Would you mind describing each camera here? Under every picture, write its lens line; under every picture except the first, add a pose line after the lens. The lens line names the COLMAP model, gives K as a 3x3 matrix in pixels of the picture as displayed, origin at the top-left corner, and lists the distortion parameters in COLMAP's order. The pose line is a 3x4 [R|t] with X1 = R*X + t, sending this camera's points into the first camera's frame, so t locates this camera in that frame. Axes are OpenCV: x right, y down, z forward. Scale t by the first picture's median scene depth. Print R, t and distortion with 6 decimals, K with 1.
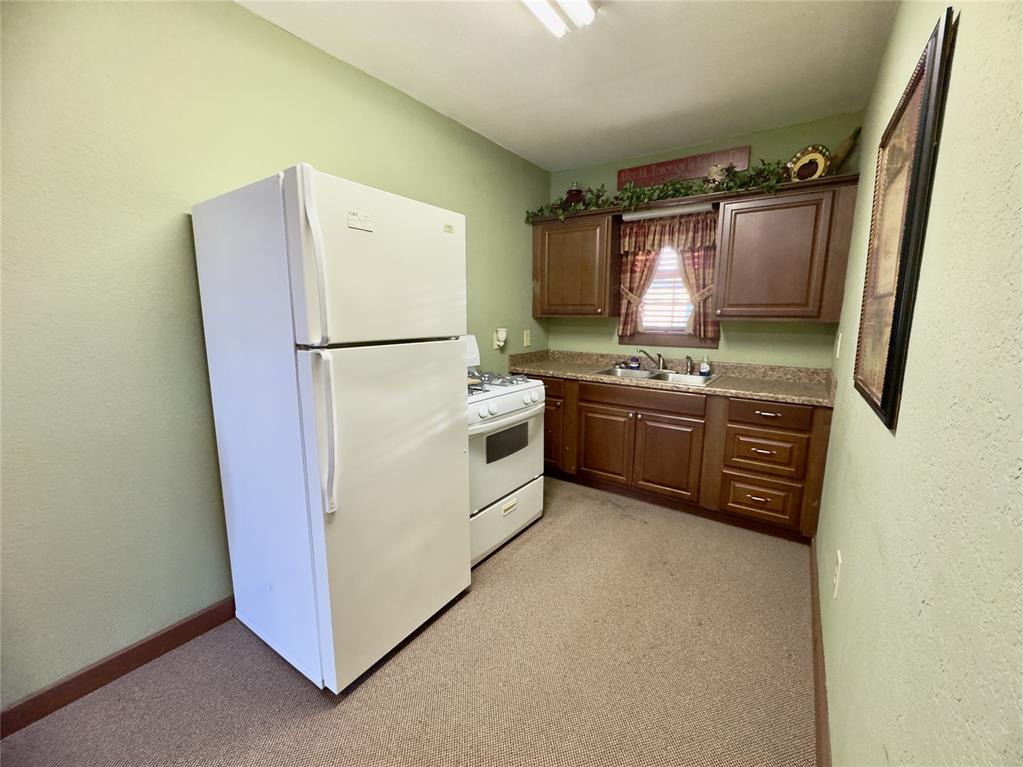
lens RADIAL K [[414.4, 0, 511.8], [0, 414.4, 381.7], [0, 0, 1]] dist [-0.004691, 0.000618]
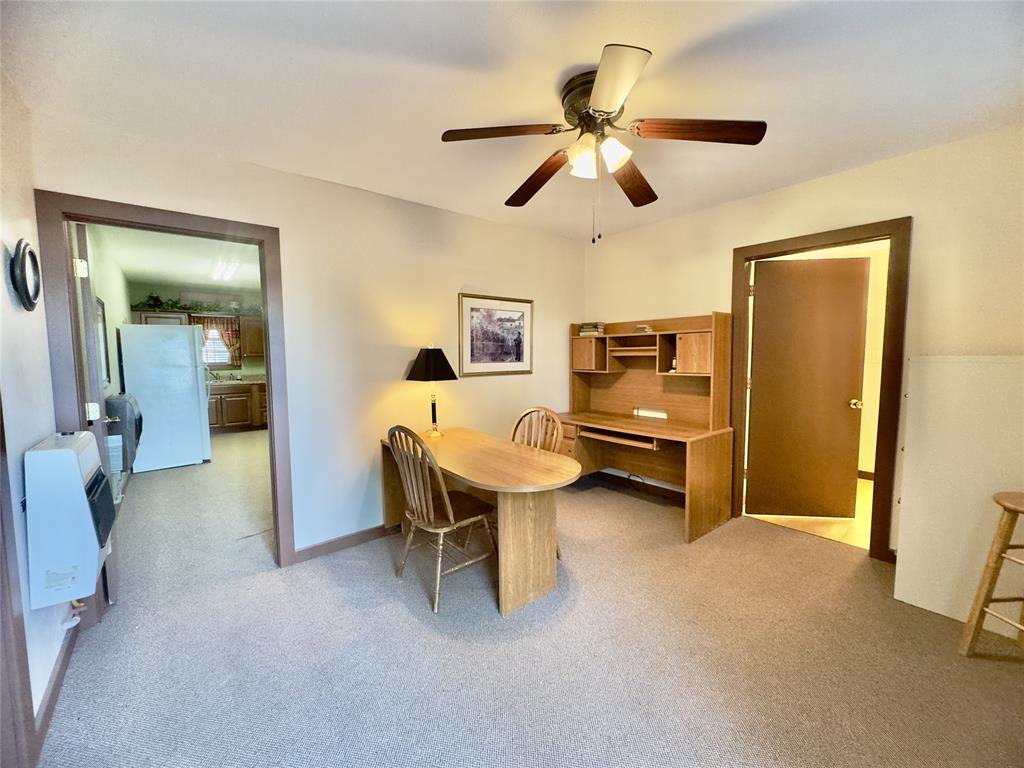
lens RADIAL K [[414.9, 0, 527.3], [0, 414.9, 383.0], [0, 0, 1]] dist [-0.004691, 0.000618]
pose [[0.232035, -0.082916, 0.969167, -1.525413], [0.166285, 0.985075, 0.044465, 0.175995], [-0.958389, 0.150840, 0.242359, -1.250622]]
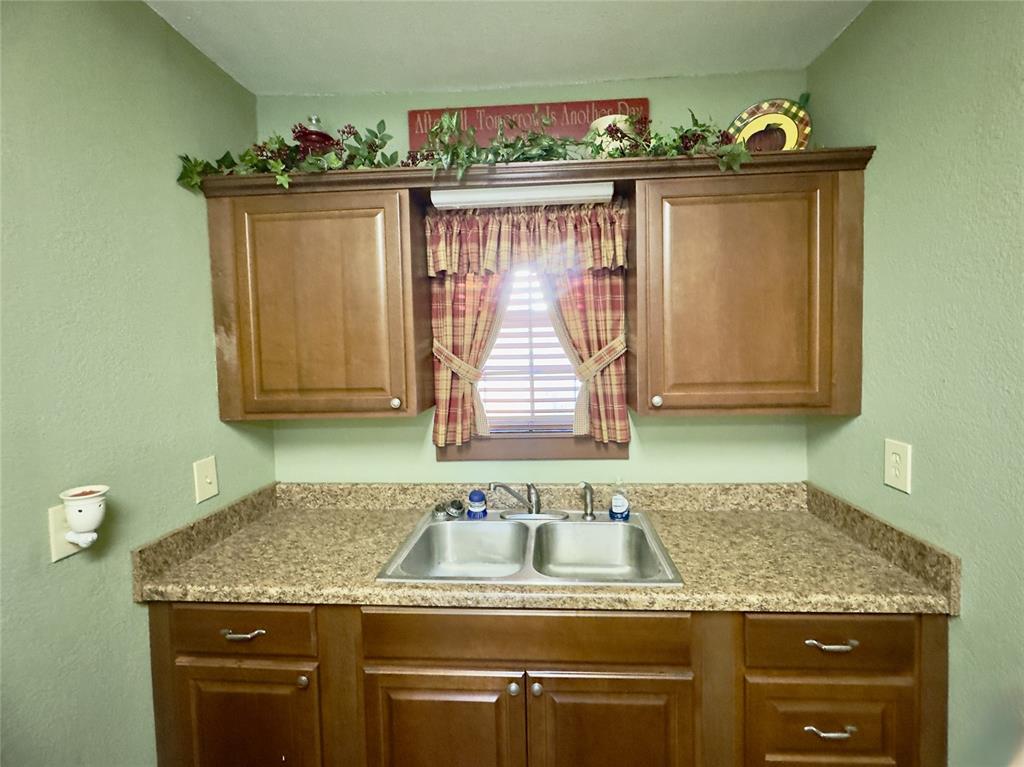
lens RADIAL K [[434.5, 0, 514.0], [0, 434.5, 360.8], [0, 0, 1]] dist [-0.001918, -0.000629]
pose [[0.853314, -0.042953, 0.519625, 0.088258], [0.114709, 0.987649, -0.106732, -0.157597], [-0.508623, 0.150681, 0.847701, 0.573503]]
